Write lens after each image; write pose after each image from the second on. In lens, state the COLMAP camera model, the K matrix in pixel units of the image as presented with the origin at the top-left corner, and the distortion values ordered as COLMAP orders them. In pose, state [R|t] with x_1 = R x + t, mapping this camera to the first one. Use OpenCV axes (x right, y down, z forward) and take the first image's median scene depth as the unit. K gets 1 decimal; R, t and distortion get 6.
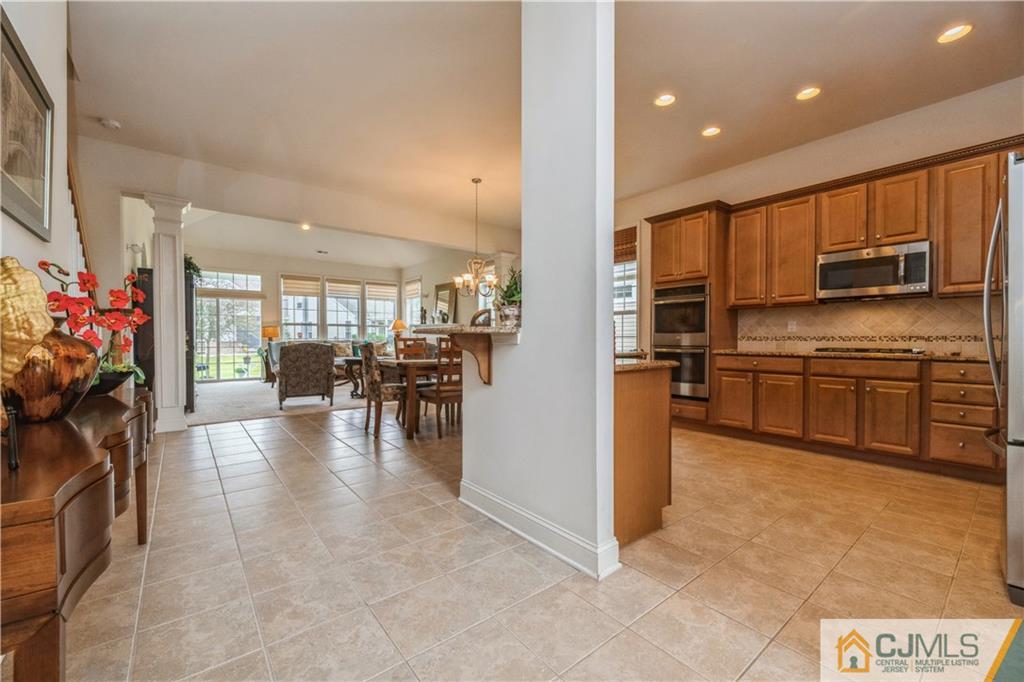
lens RADIAL K [[404.8, 0, 503.8], [0, 404.8, 345.0], [0, 0, 1]] dist [0.001811, 0.000016]
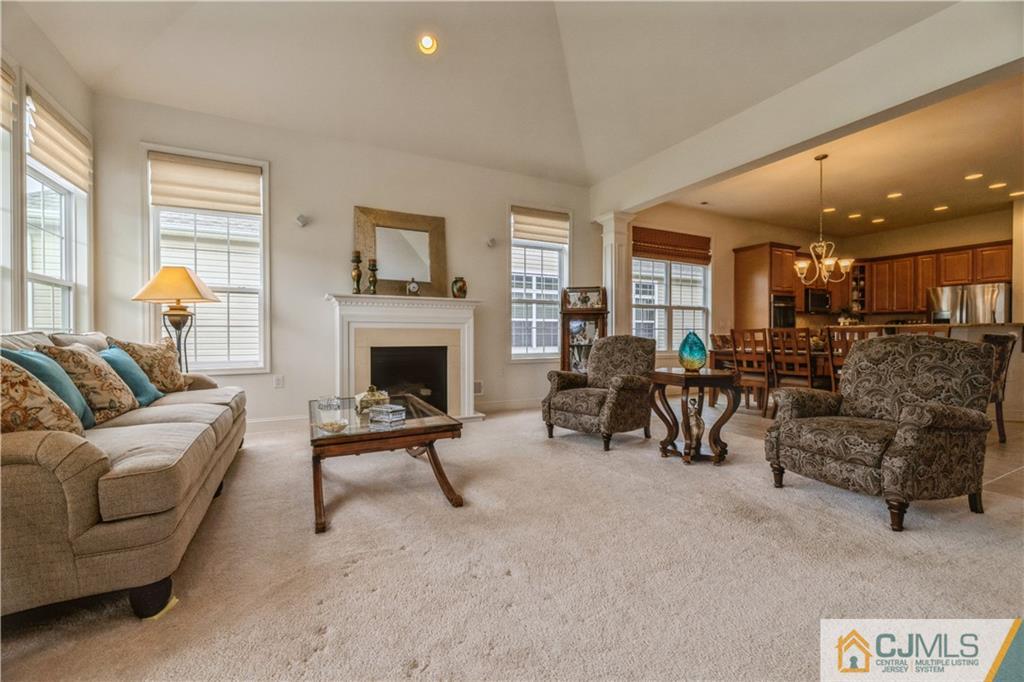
lens RADIAL K [[416.9, 0, 512.1], [0, 416.9, 335.4], [0, 0, 1]] dist [0.000239, -0.000357]
pose [[0.200283, -0.002157, 0.979736, -1.535116], [0.019071, 0.999817, -0.001697, -0.017306], [-0.979552, 0.019024, 0.200288, 2.031154]]
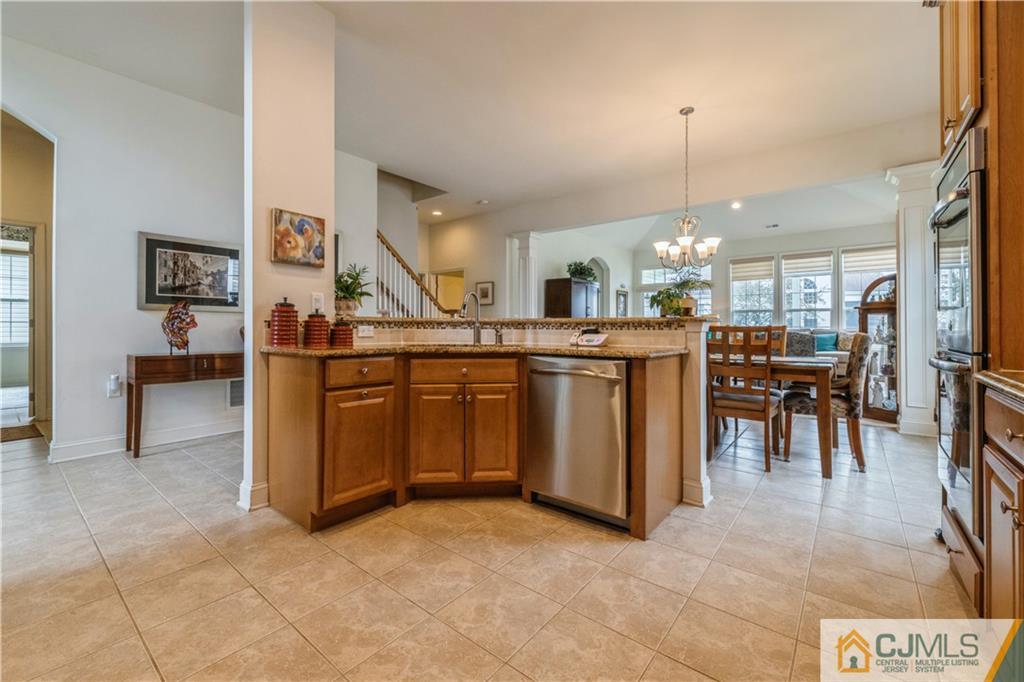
lens RADIAL K [[416.9, 0, 512.1], [0, 416.9, 335.4], [0, 0, 1]] dist [0.000239, -0.000357]
pose [[0.237244, 0.020882, -0.971226, 0.814013], [-0.016241, 0.999714, 0.017527, -0.010511], [0.971314, 0.011615, 0.237516, 0.704009]]
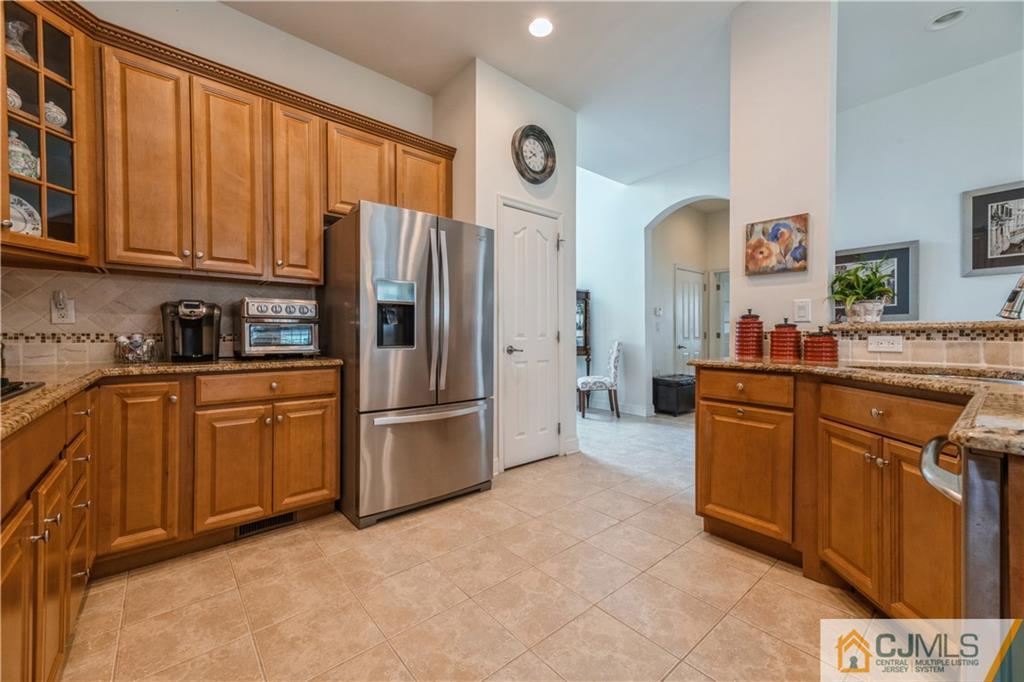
lens RADIAL K [[416.9, 0, 512.1], [0, 416.9, 335.4], [0, 0, 1]] dist [0.000239, -0.000357]
pose [[-0.998837, 0.001159, -0.048193, 0.520542], [0.000431, 0.999886, 0.015100, -0.019541], [0.048205, 0.015062, -0.998724, 1.146940]]
